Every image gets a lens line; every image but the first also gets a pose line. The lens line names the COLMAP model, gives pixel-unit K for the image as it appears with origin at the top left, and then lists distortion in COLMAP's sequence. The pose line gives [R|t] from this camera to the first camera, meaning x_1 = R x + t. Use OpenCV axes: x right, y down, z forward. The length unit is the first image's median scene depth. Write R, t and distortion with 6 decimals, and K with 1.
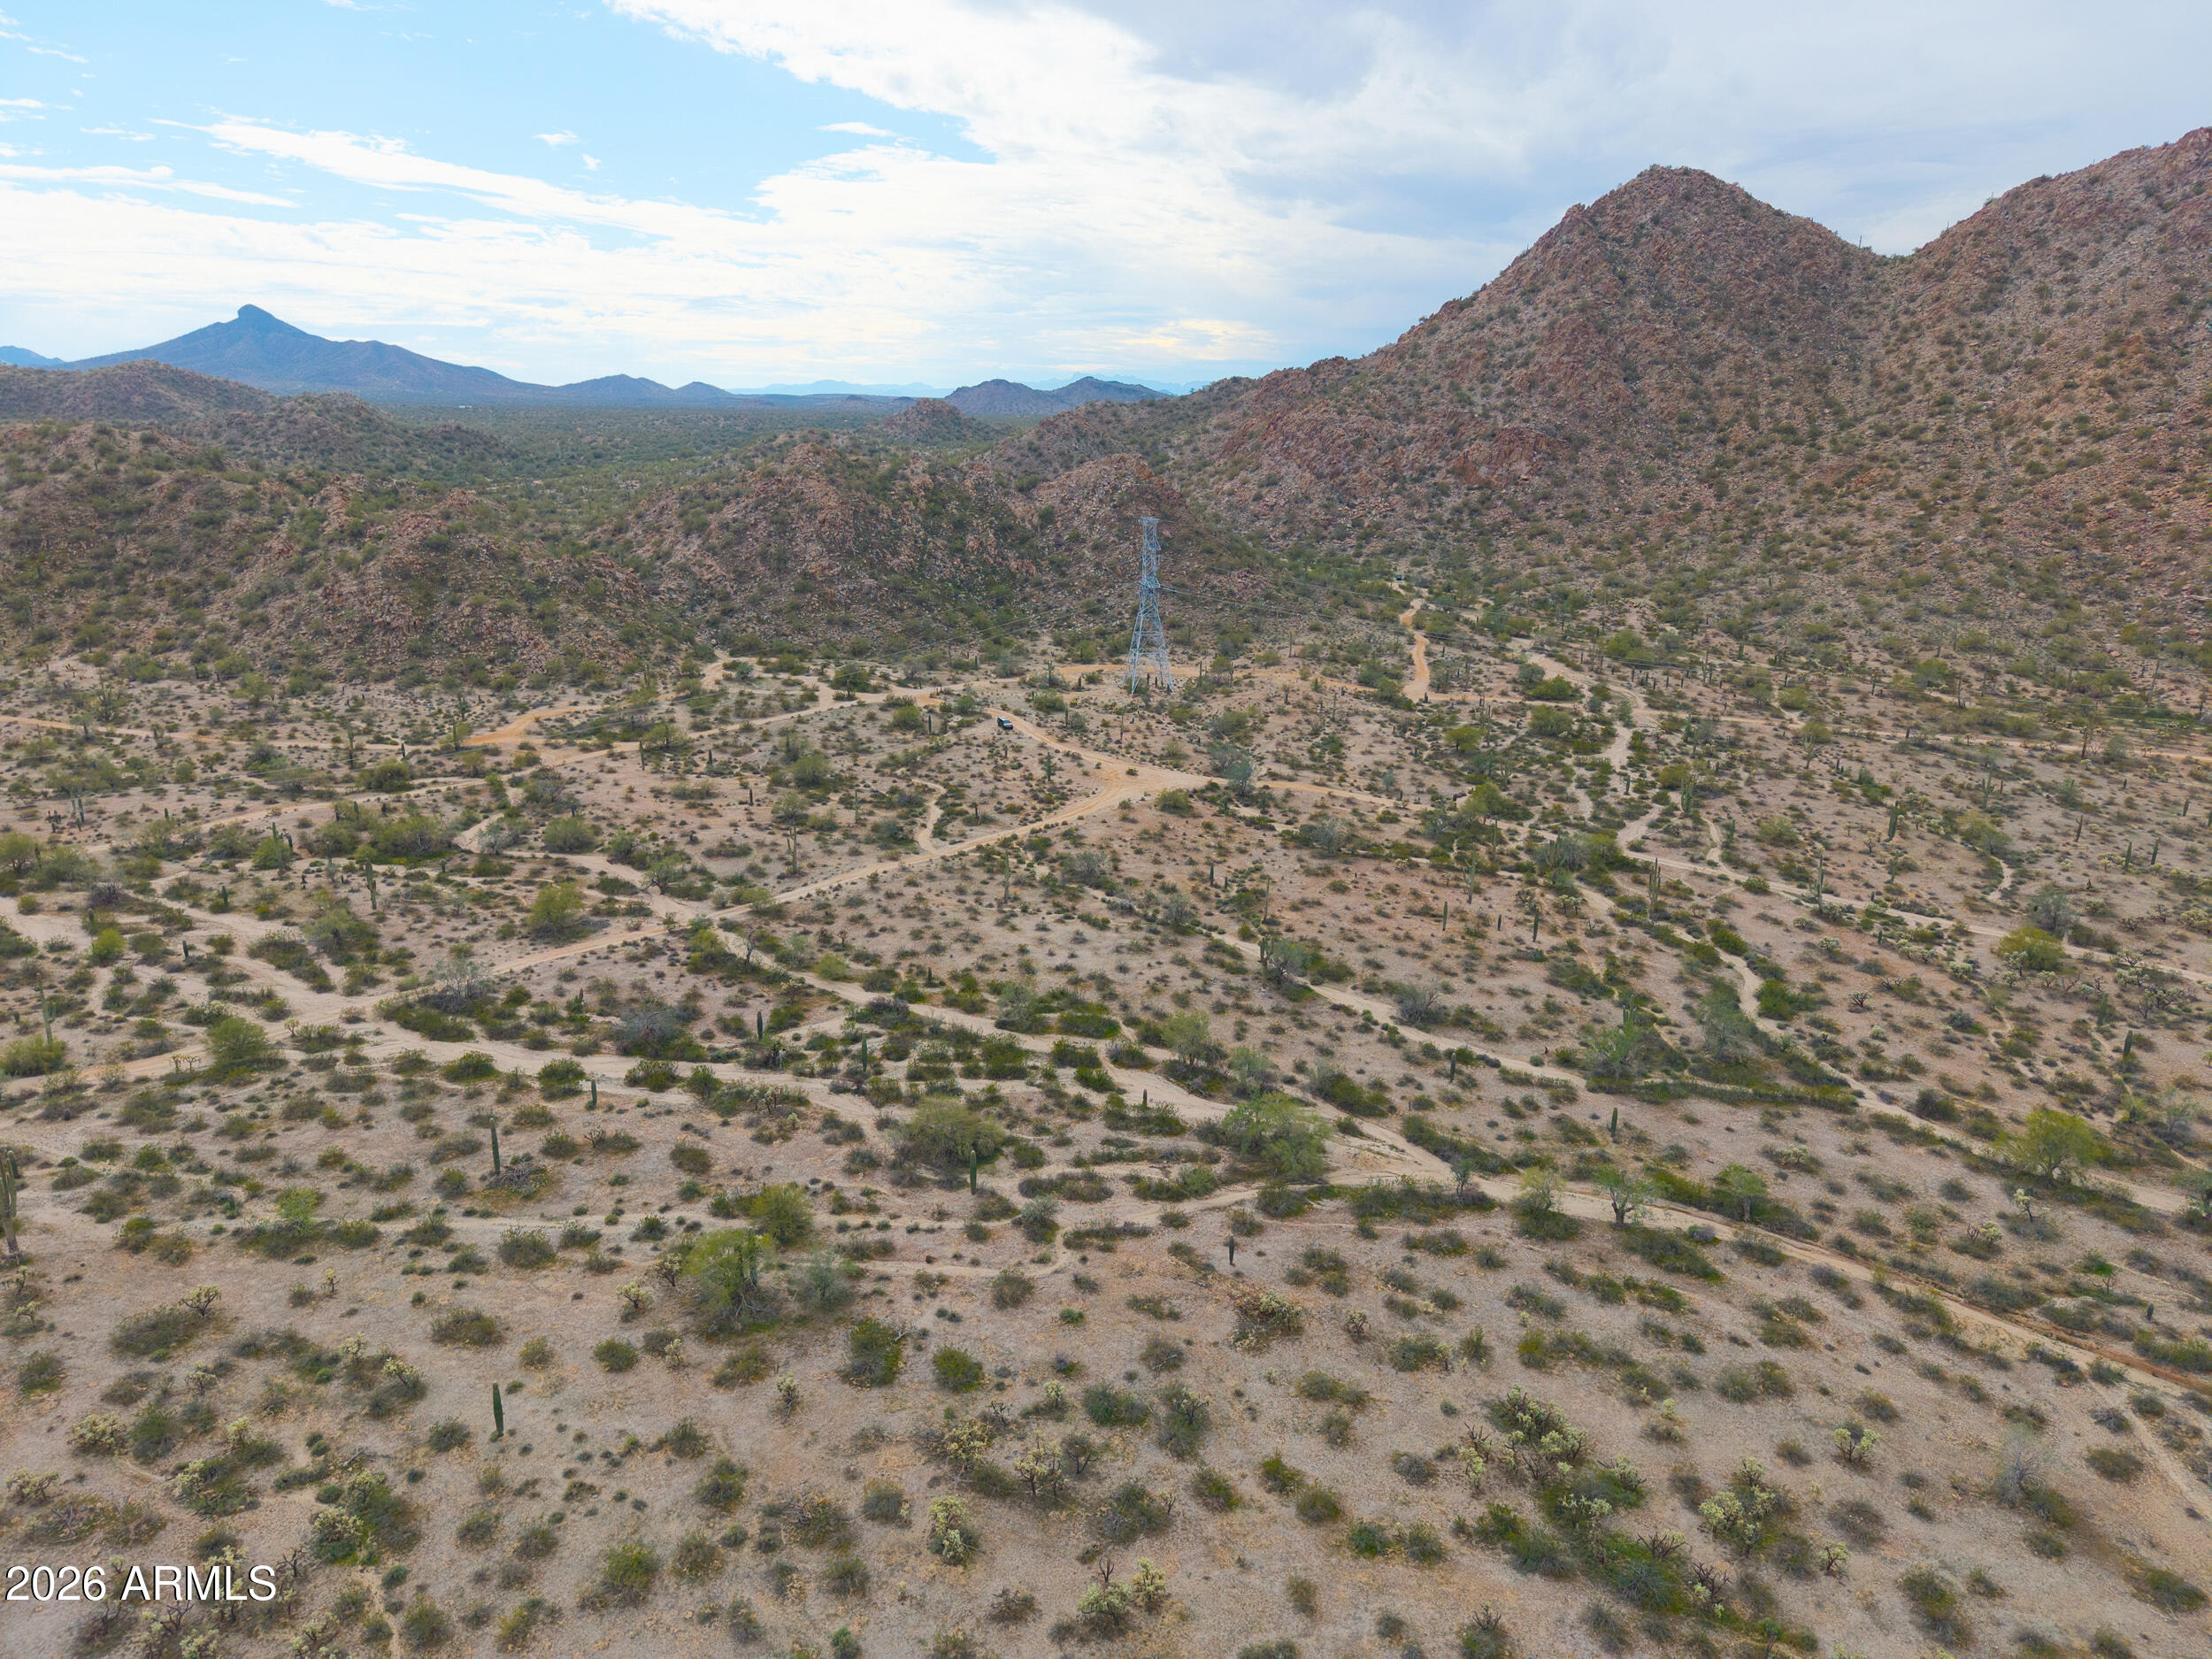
lens RADIAL K [[1502.4, 0, 1108.4], [0, 1502.4, 818.1], [0, 0, 1]] dist [0.021512, -0.020600]
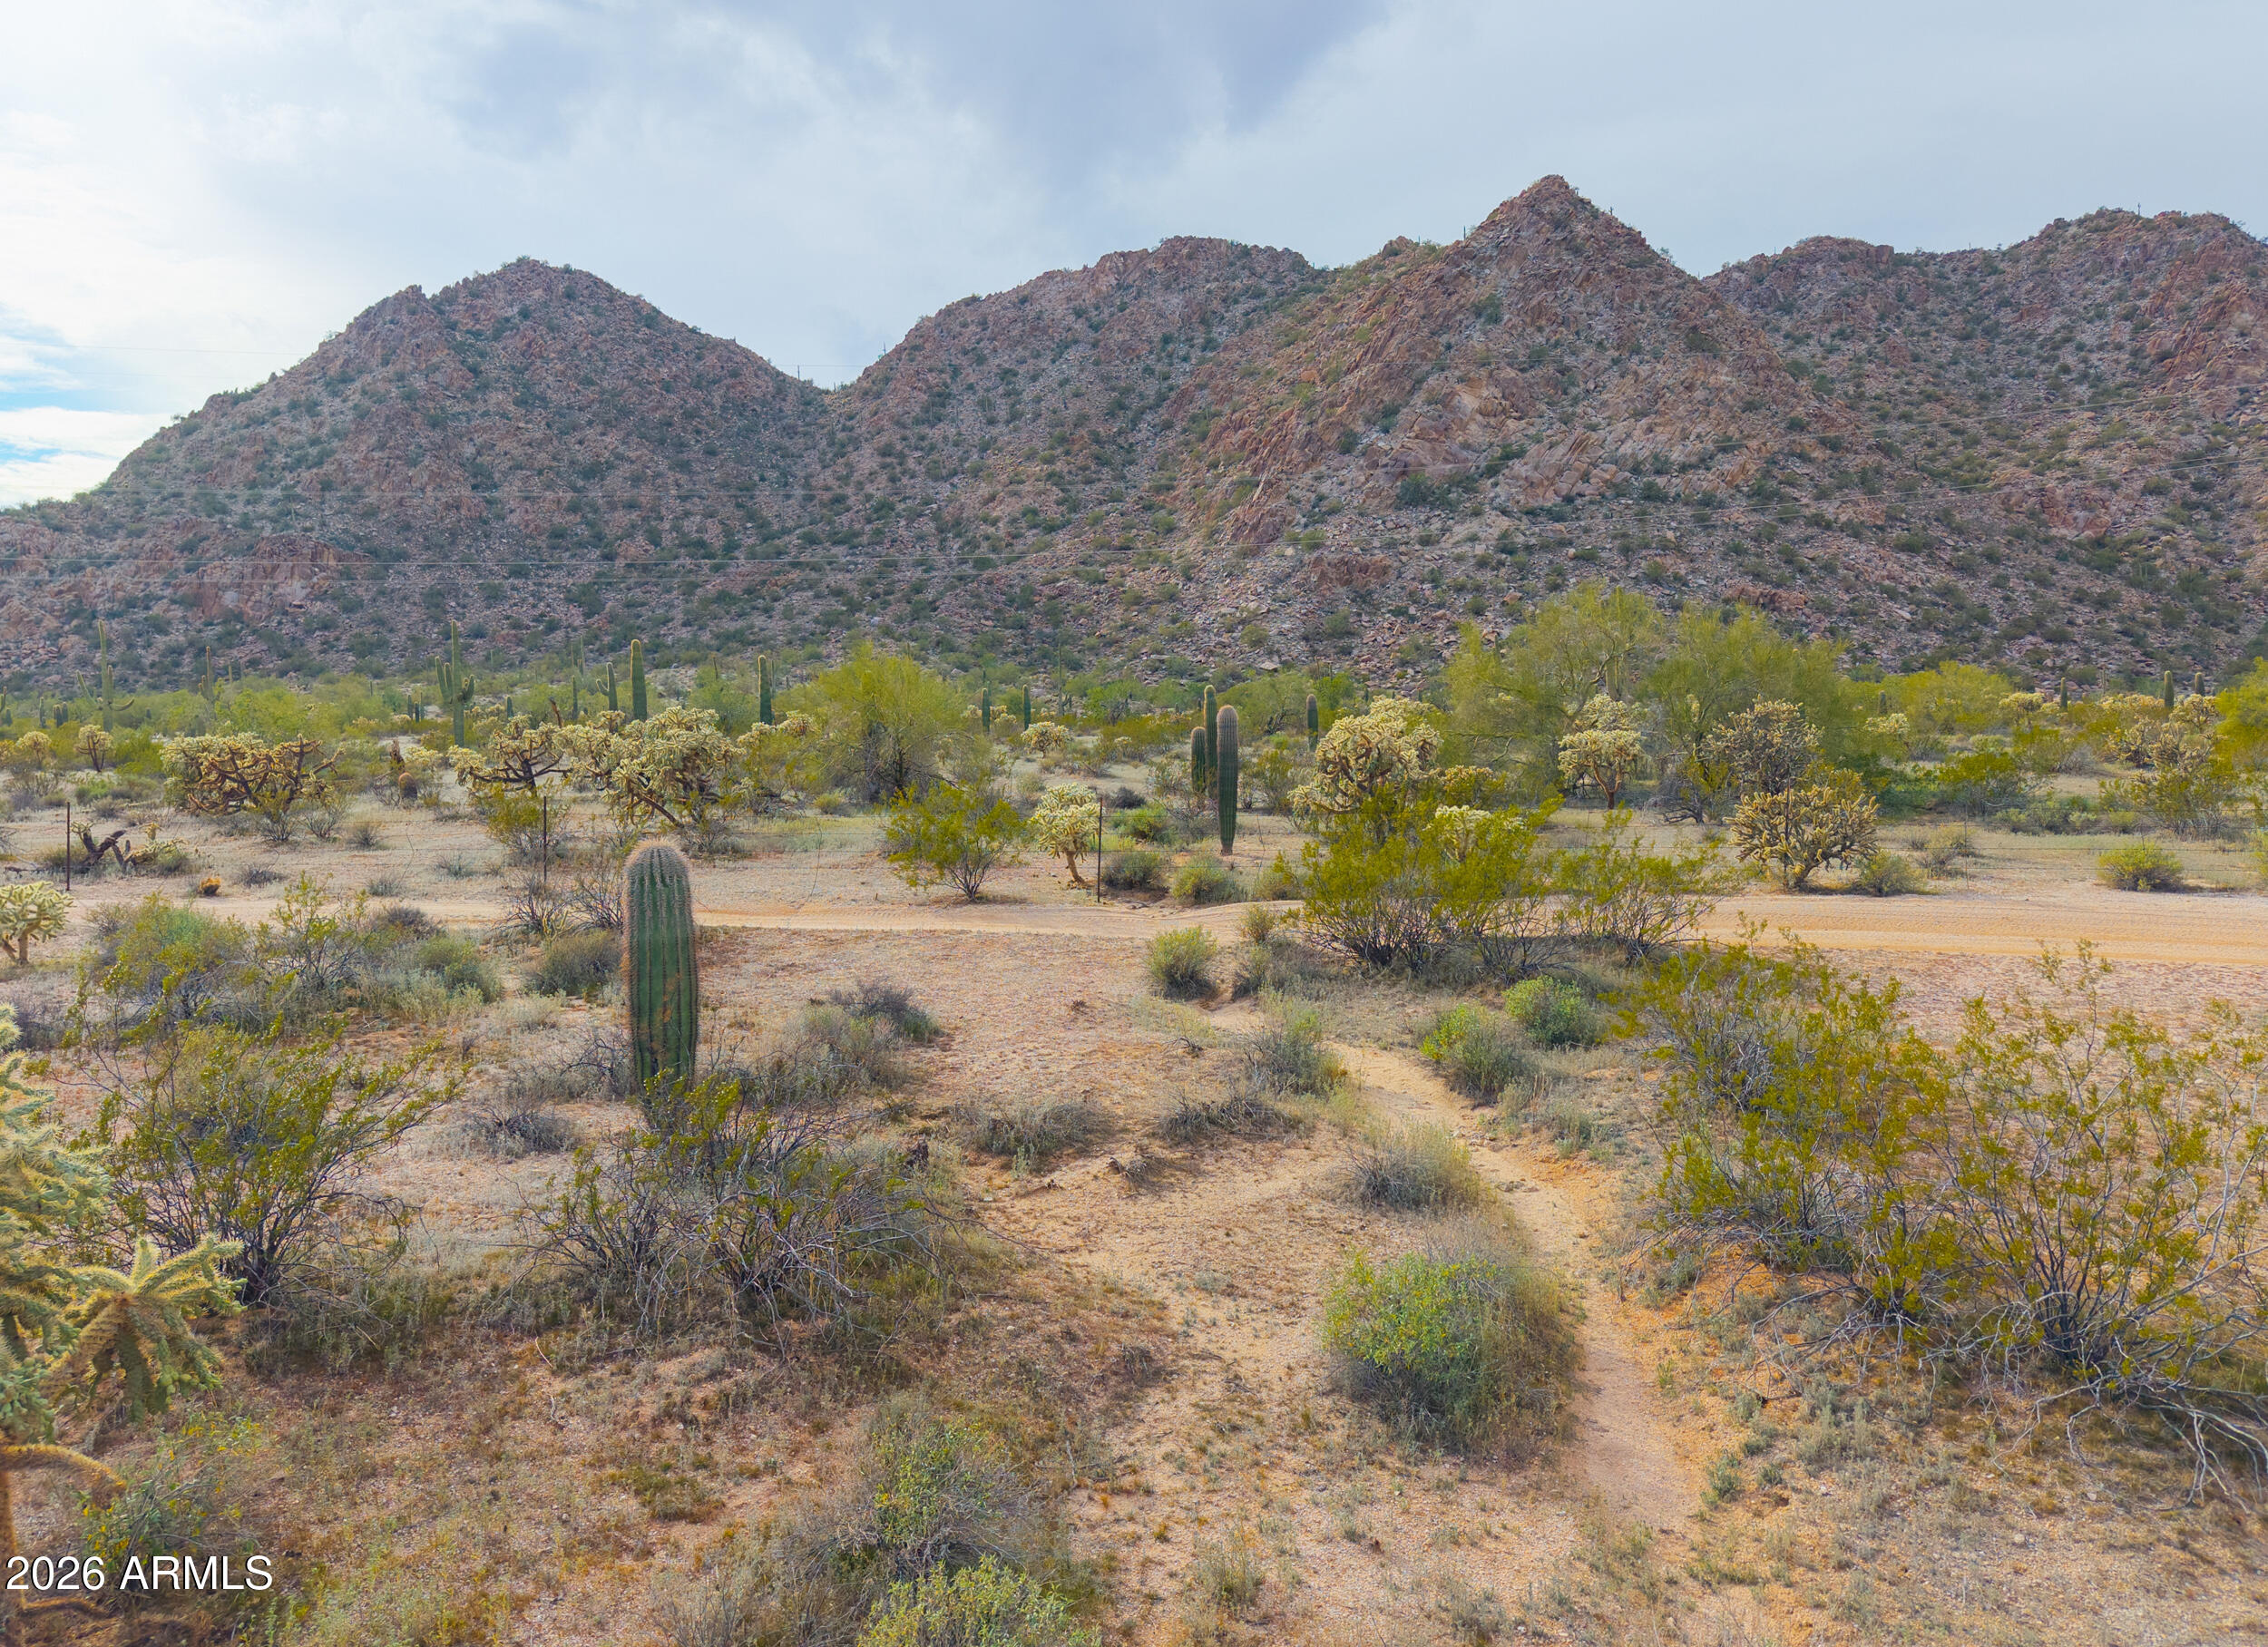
lens RADIAL K [[1553.2, 0, 1146.2], [0, 1553.2, 804.3], [0, 0, 1]] dist [0.040188, -0.048574]
pose [[0.855693, -0.056001, 0.514444, 0.251077], [0.174651, 0.967050, -0.185234, 0.045362], [-0.487120, 0.248352, 0.837279, 0.303612]]
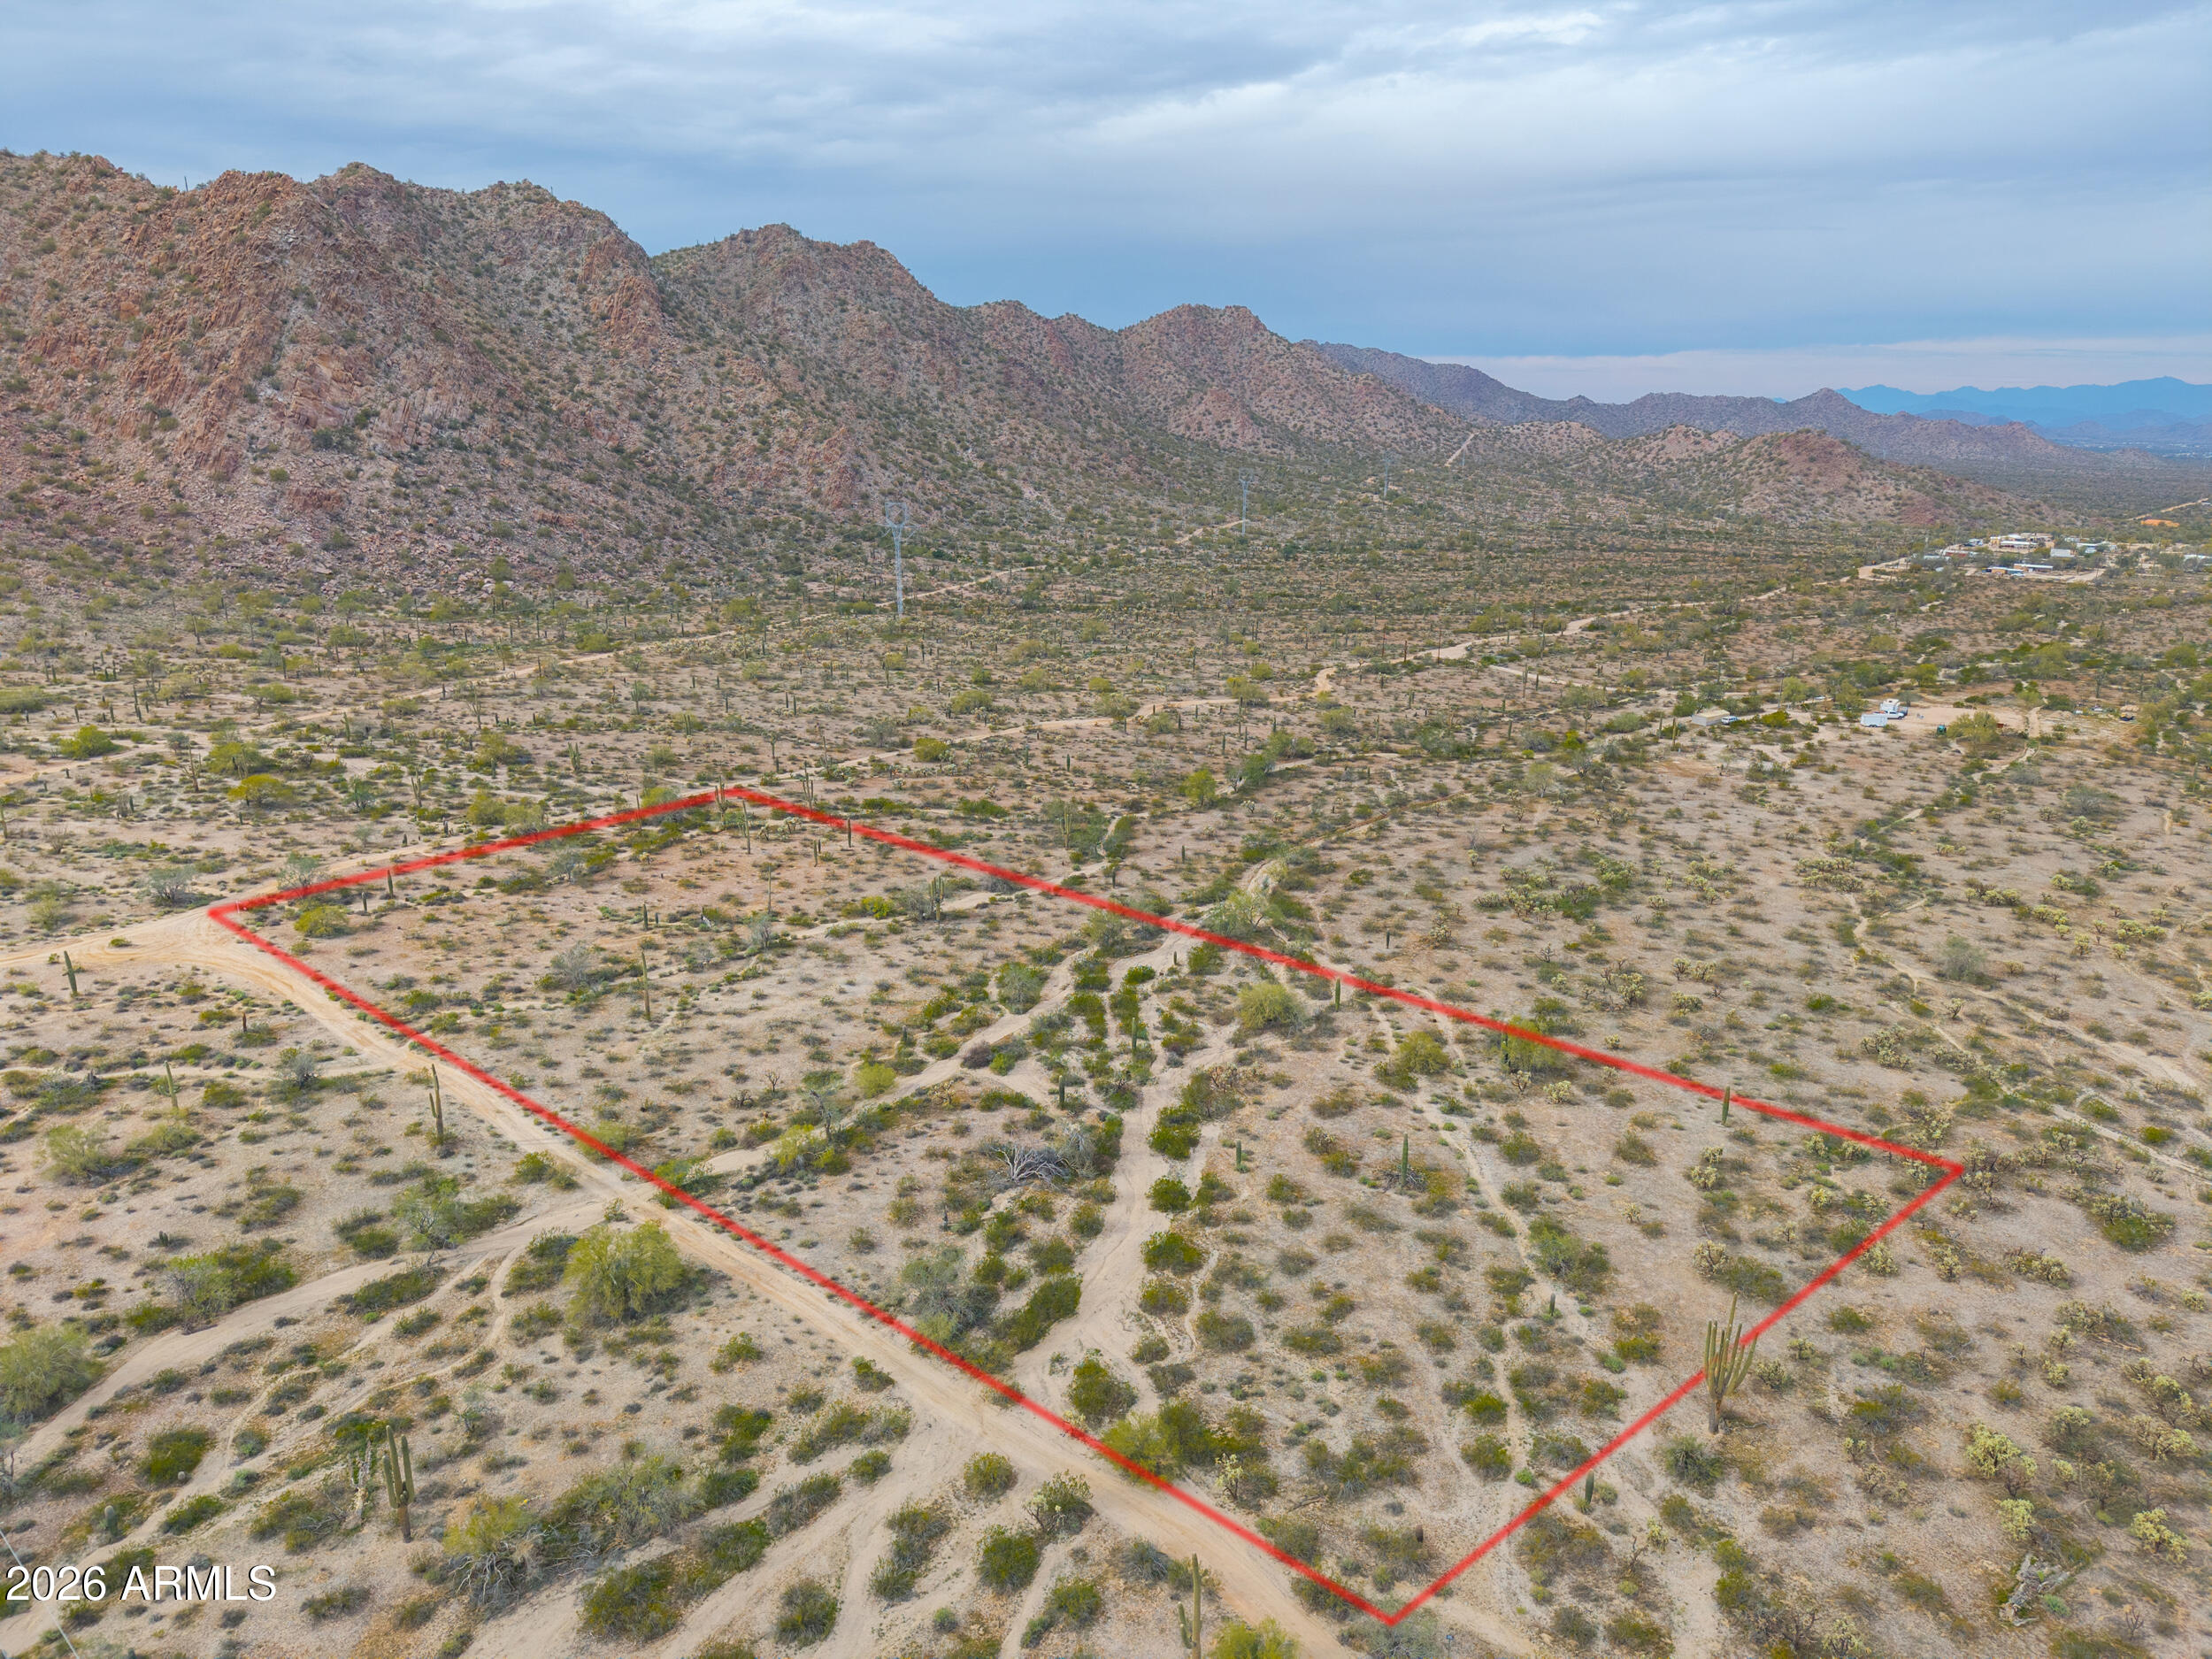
lens RADIAL K [[1502.4, 0, 1133.9], [0, 1502.4, 801.7], [0, 0, 1]] dist [0.021512, -0.020600]
pose [[-0.027160, -0.261753, 0.964753, -0.323855], [0.259812, 0.930093, 0.259663, -0.075877], [-0.965277, 0.257707, 0.042745, 0.268770]]
